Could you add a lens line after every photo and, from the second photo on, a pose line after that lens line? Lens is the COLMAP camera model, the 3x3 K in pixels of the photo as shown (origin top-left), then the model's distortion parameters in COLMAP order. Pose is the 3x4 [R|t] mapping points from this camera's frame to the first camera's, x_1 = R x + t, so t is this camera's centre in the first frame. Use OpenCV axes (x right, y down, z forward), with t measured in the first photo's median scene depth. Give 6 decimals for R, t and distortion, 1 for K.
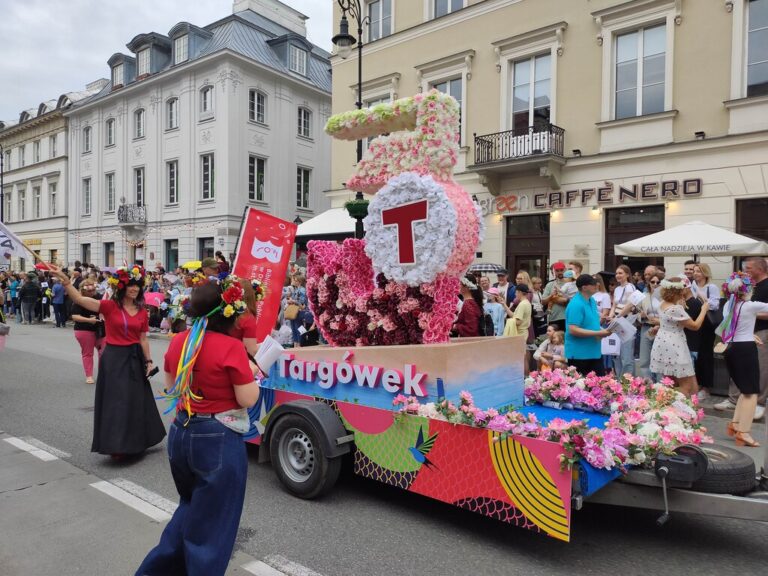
lens RADIAL K [[582.9, 0, 371.4], [0, 582.9, 274.5], [0, 0, 1]] dist [0.049646, -0.006857]
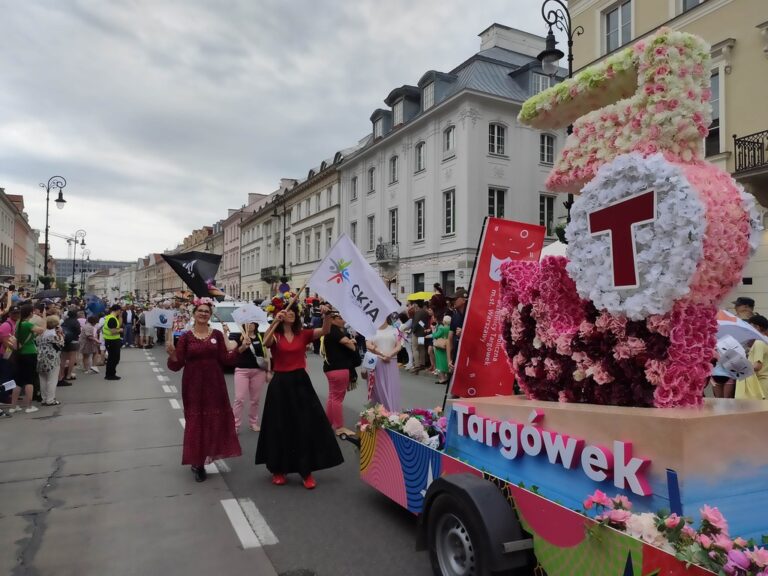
lens RADIAL K [[550.3, 0, 408.0], [0, 550.3, 290.7], [0, 0, 1]] dist [-0.010388, -0.001825]
pose [[0.924070, -0.012154, -0.382030, 0.070643], [-0.000044, 0.999491, -0.031905, 0.006638], [0.382223, 0.029500, 0.923599, 0.307785]]
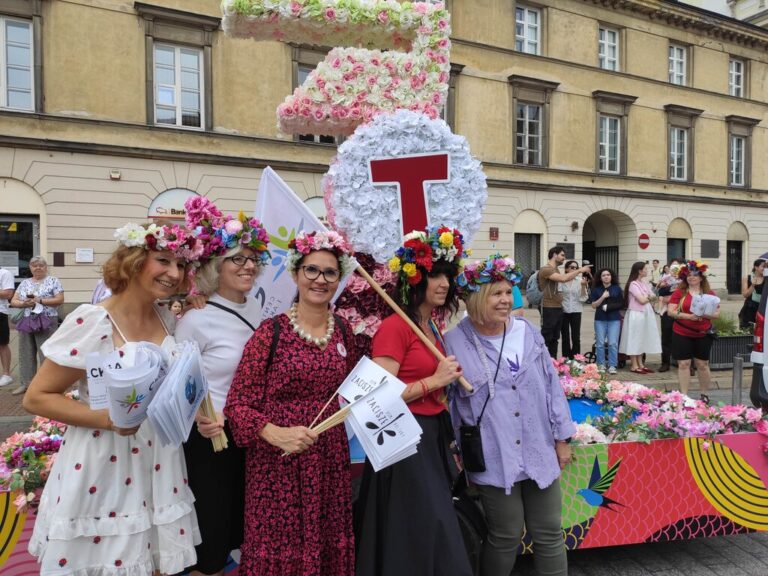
lens RADIAL K [[550.7, 0, 362.3], [0, 550.7, 289.6], [0, 0, 1]] dist [0.021213, -0.003995]
pose [[0.626072, -0.043212, 0.778567, -0.501918], [0.004506, 0.998647, 0.051804, 0.006298], [-0.779752, -0.028925, 0.625420, 0.624222]]
